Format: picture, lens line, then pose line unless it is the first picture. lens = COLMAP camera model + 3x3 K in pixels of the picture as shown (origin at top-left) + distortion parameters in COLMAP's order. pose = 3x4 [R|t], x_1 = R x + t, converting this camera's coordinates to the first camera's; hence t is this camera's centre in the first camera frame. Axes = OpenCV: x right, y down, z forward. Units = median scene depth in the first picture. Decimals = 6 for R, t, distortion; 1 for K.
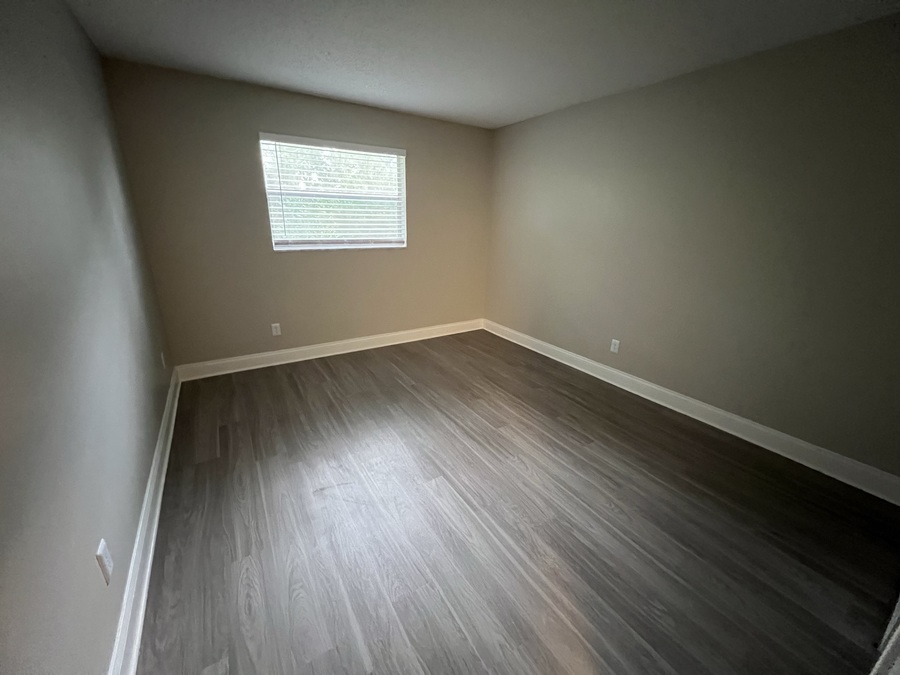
lens RADIAL K [[366.4, 0, 450.0], [0, 366.4, 337.5], [0, 0, 1]] dist [-0.001766, -0.000132]
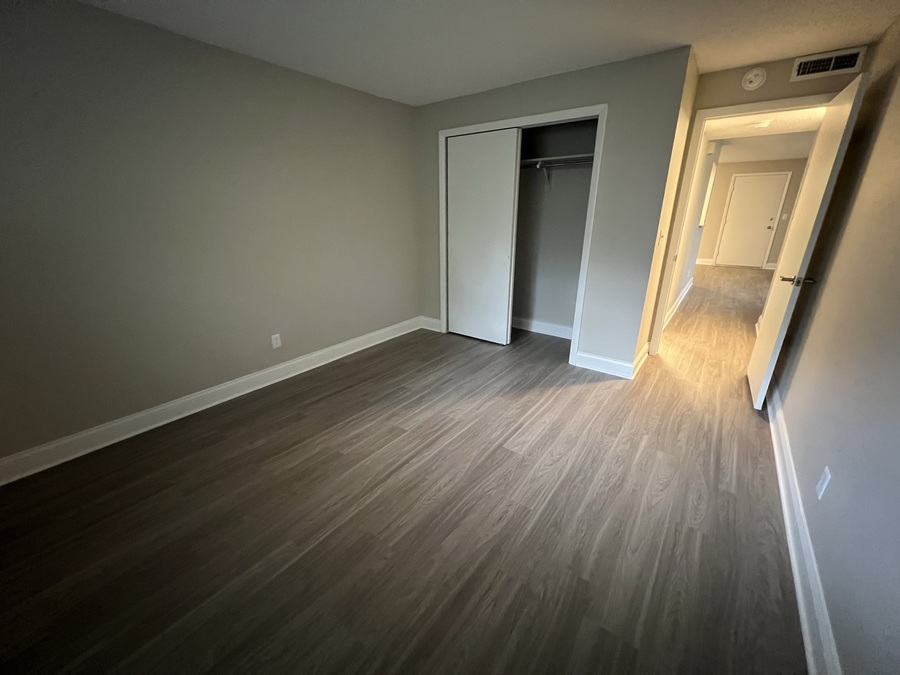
lens RADIAL K [[359.1, 0, 449.4], [0, 359.1, 333.9], [0, 0, 1]] dist [0.001350, 0.000320]
pose [[-0.353869, -0.324856, 0.877066, -0.645684], [0.287770, 0.854437, 0.432581, -0.335089], [-0.889924, 0.405470, -0.208875, 1.007286]]
